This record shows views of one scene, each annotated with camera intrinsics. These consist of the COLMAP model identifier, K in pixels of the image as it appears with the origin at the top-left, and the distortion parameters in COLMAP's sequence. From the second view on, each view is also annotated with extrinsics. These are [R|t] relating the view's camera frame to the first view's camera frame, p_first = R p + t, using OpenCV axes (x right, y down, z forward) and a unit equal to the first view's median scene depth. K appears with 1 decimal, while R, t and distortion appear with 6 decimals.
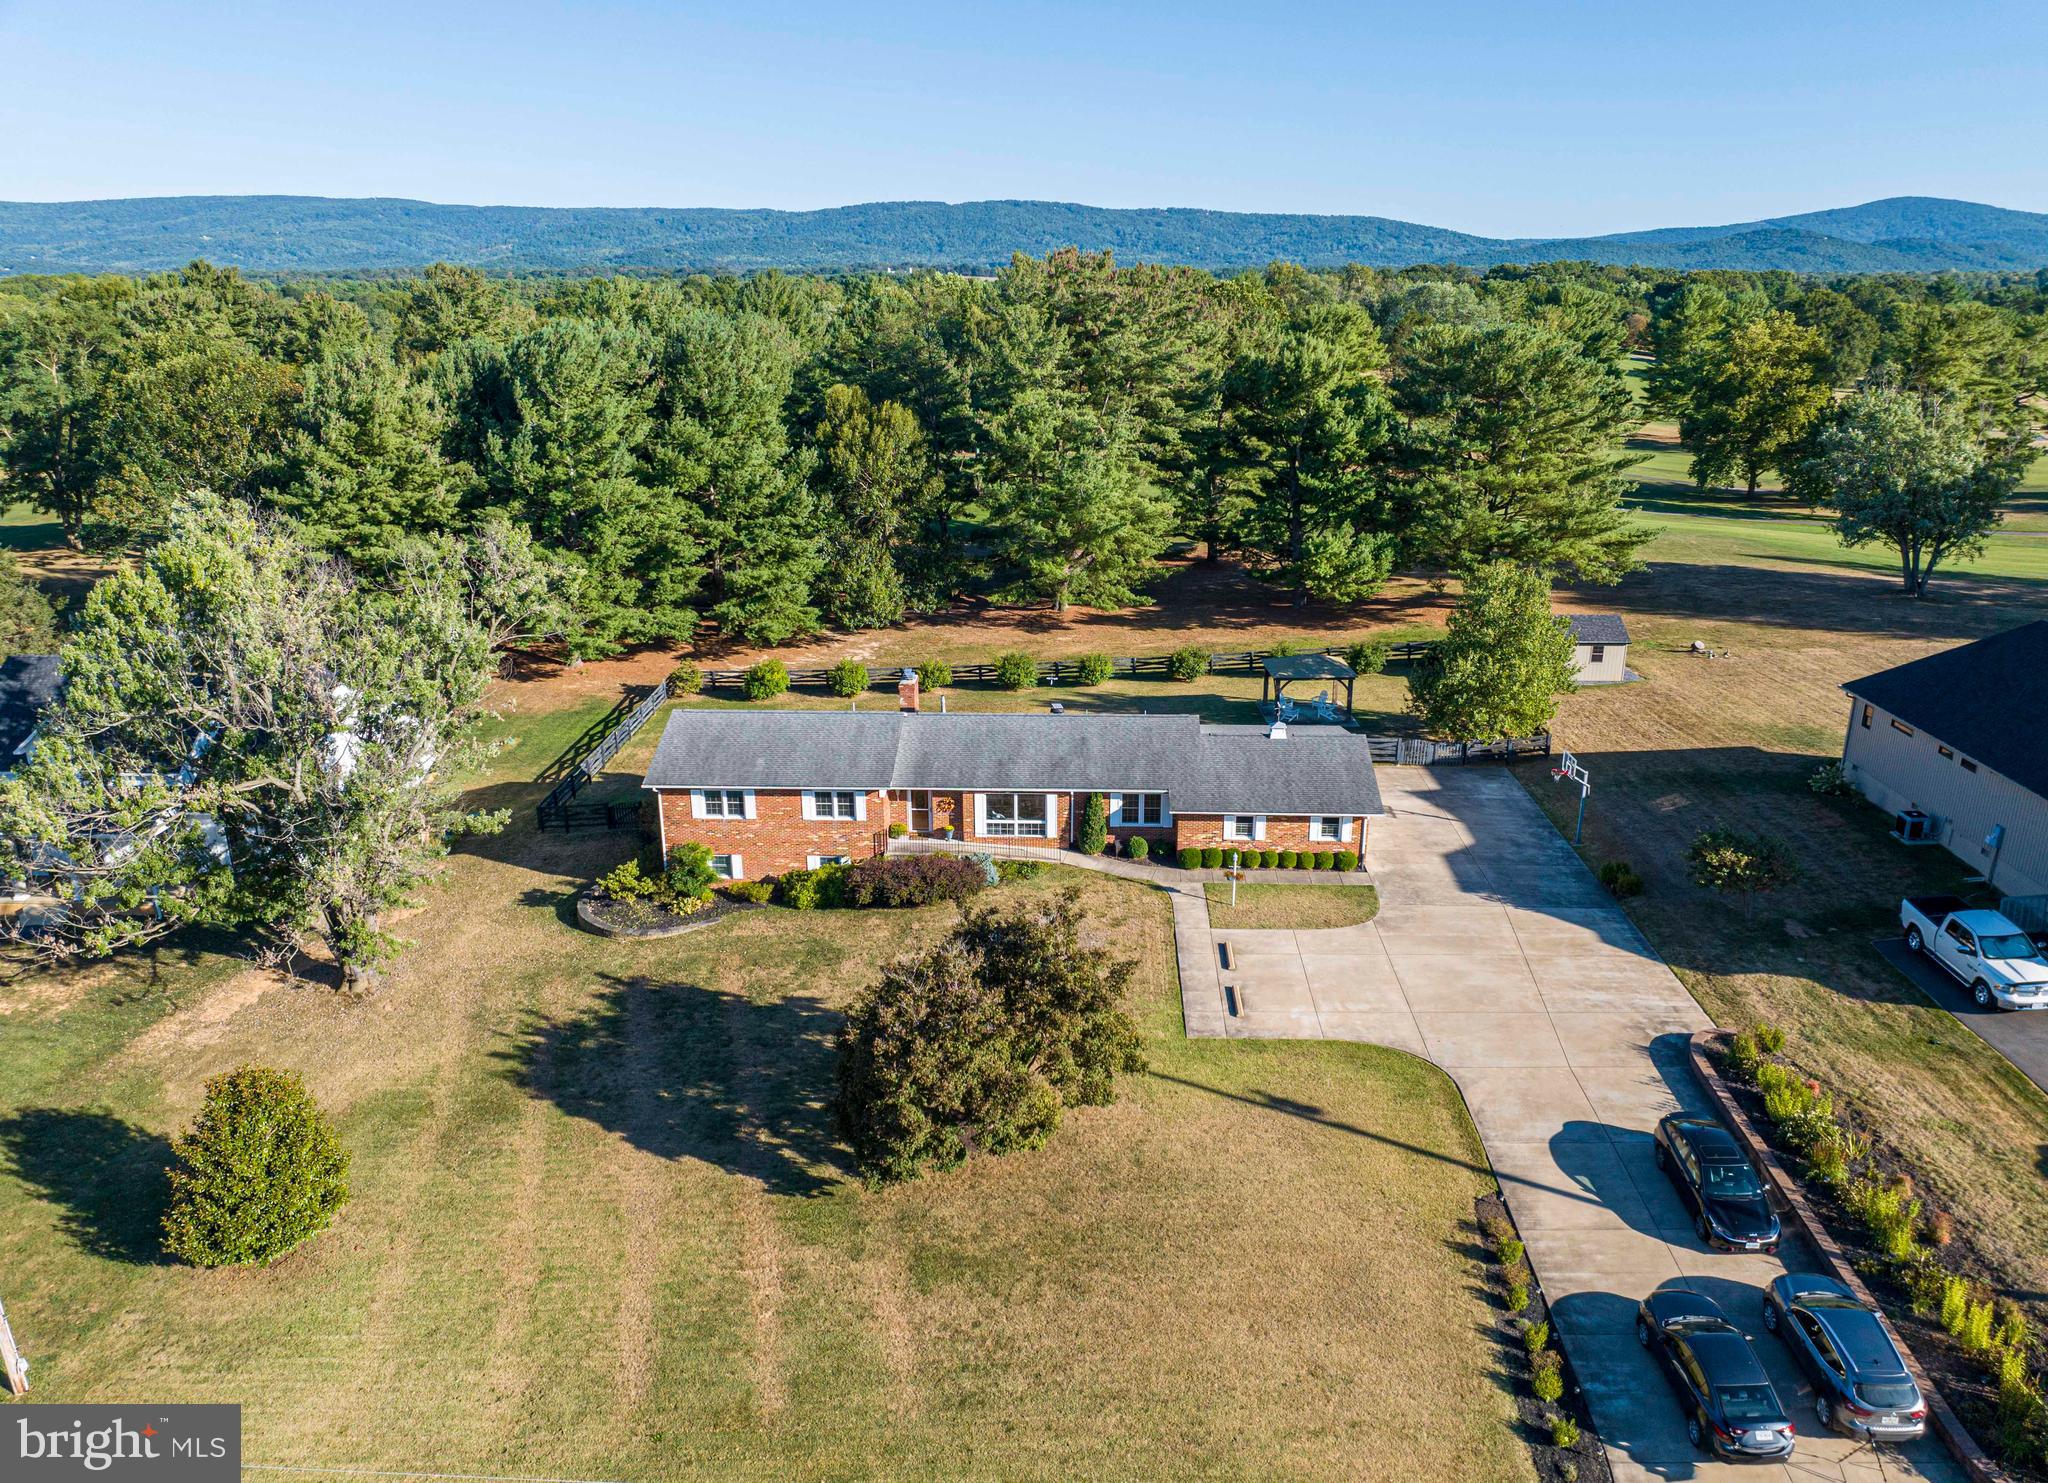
lens RADIAL K [[1438.2, 0, 1034.7], [0, 1438.2, 768.8], [0, 0, 1]] dist [-0.042499, 0.009816]
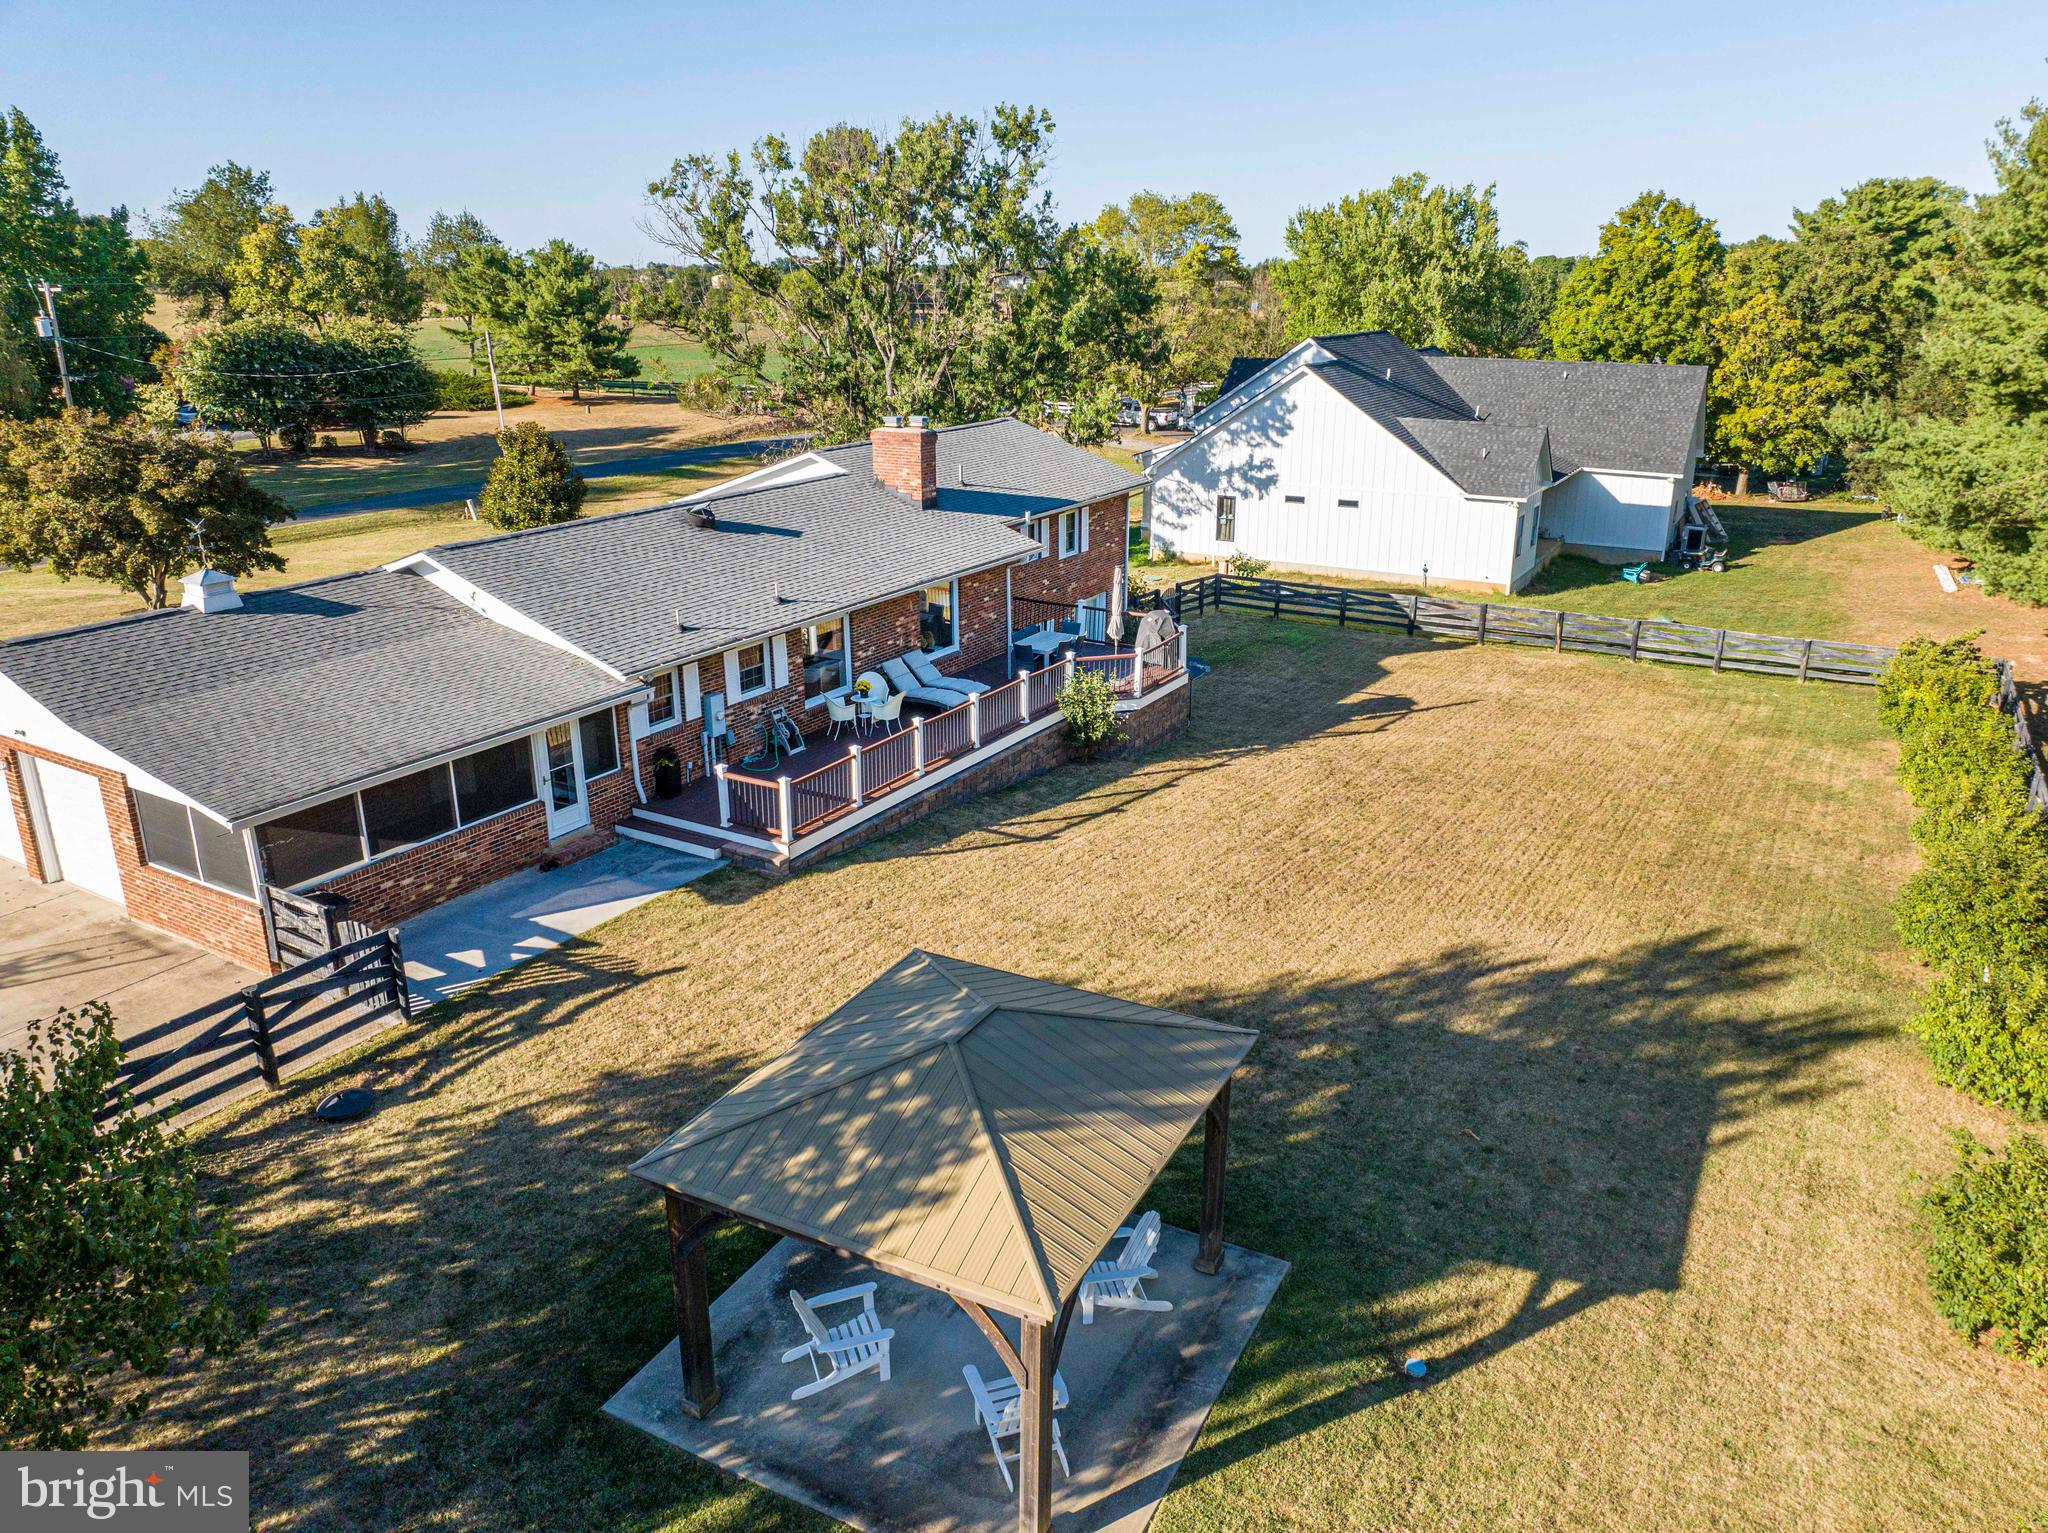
lens RADIAL K [[1442.1, 0, 1035.0], [0, 1442.1, 752.7], [0, 0, 1]] dist [-0.042748, 0.008808]
pose [[-0.473524, 0.278876, -0.835465, 0.417255], [-0.286414, 0.848244, 0.445476, -0.236365], [0.832911, 0.450233, -0.321790, 1.386372]]
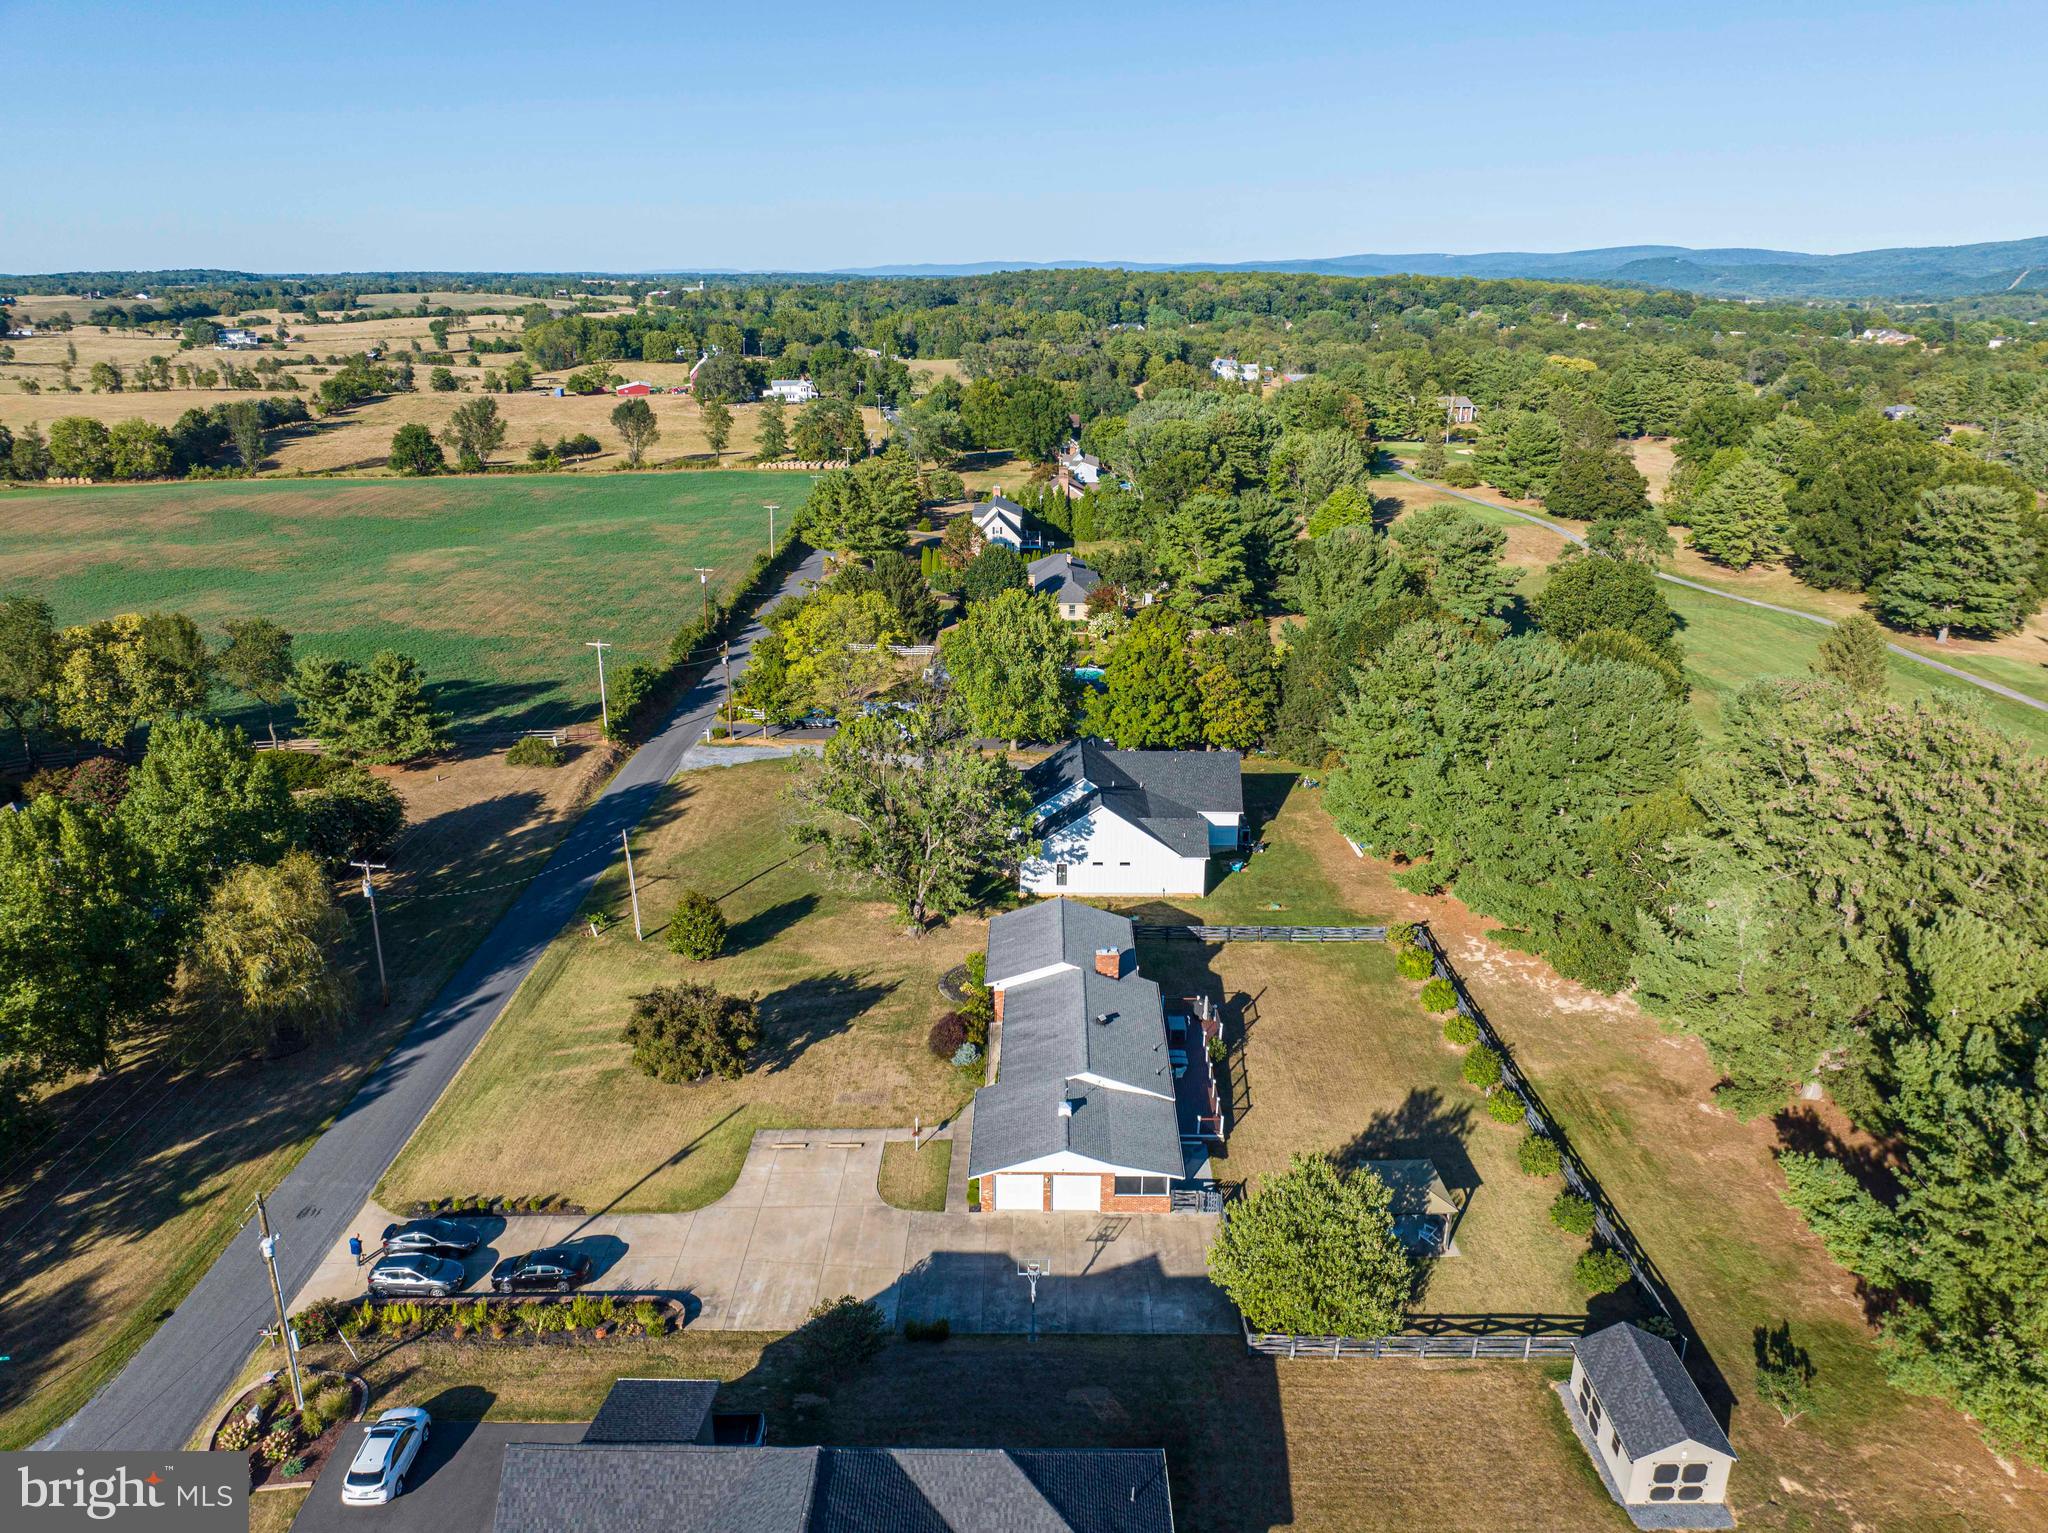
lens RADIAL K [[1442.1, 0, 1034.6], [0, 1442.1, 758.3], [0, 0, 1]] dist [-0.042748, 0.008808]
pose [[0.032214, 0.322949, -0.945868, 1.317714], [-0.332781, 0.895829, 0.294530, -0.693088], [0.942454, 0.305279, 0.136330, 0.734333]]
